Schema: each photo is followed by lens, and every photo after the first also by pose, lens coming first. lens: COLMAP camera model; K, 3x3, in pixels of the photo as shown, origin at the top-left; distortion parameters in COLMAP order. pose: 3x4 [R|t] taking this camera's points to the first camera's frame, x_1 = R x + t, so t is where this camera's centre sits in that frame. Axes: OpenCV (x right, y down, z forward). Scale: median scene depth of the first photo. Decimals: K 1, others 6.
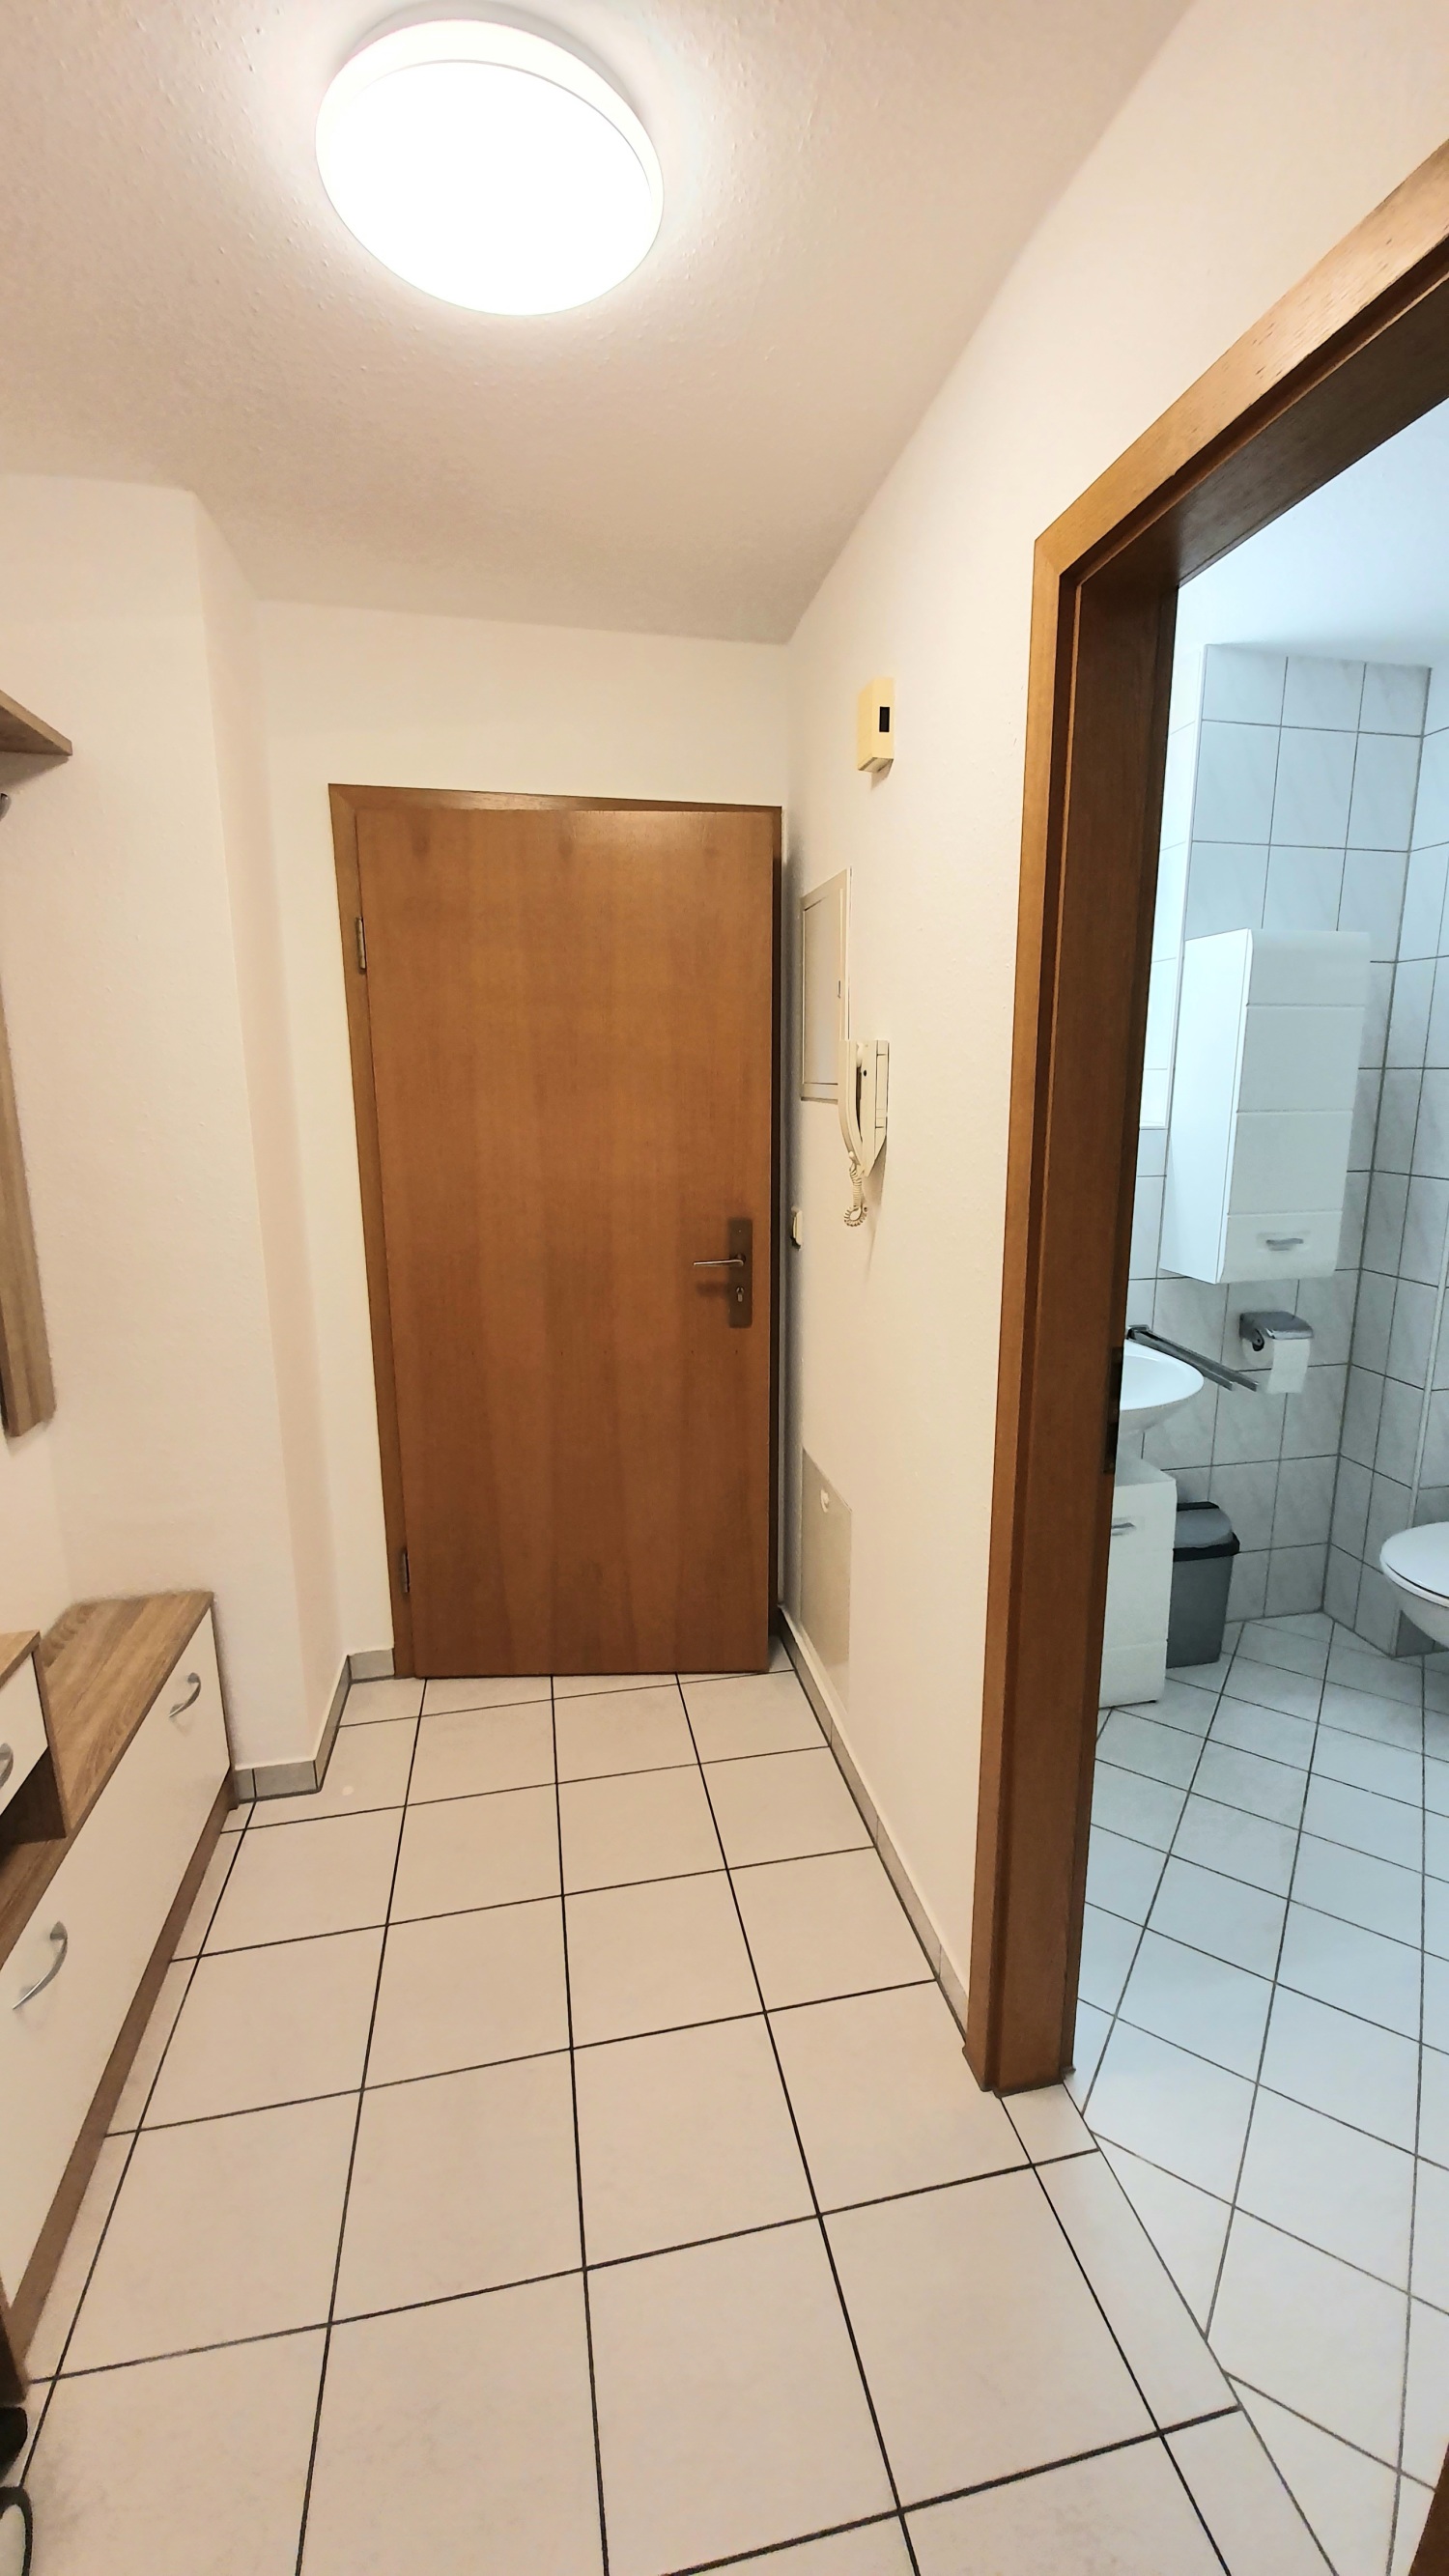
lens RADIAL K [[1035.6, 0, 727.1], [0, 1035.6, 1277.1], [0, 0, 1]] dist [0.000578, -0.000004]
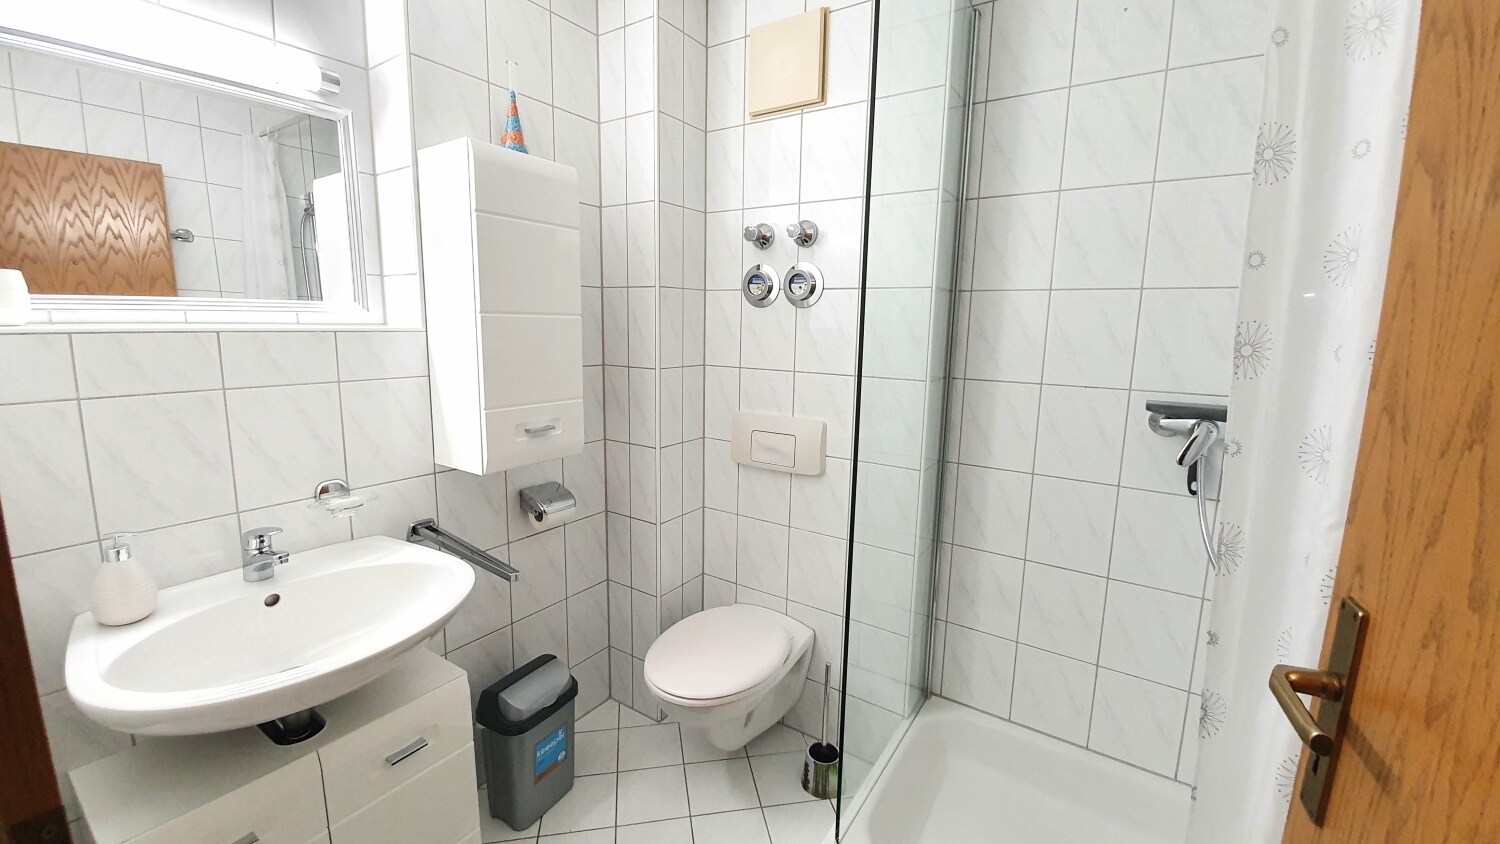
lens RADIAL K [[586.9, 0, 746.5], [0, 586.9, 414.2], [0, 0, 1]] dist [-0.003986, -0.003624]
pose [[0.712364, -0.092137, 0.695736, 0.234462], [0.115249, 0.993244, 0.013533, -0.030440], [-0.692283, 0.070543, 0.718170, 0.353876]]
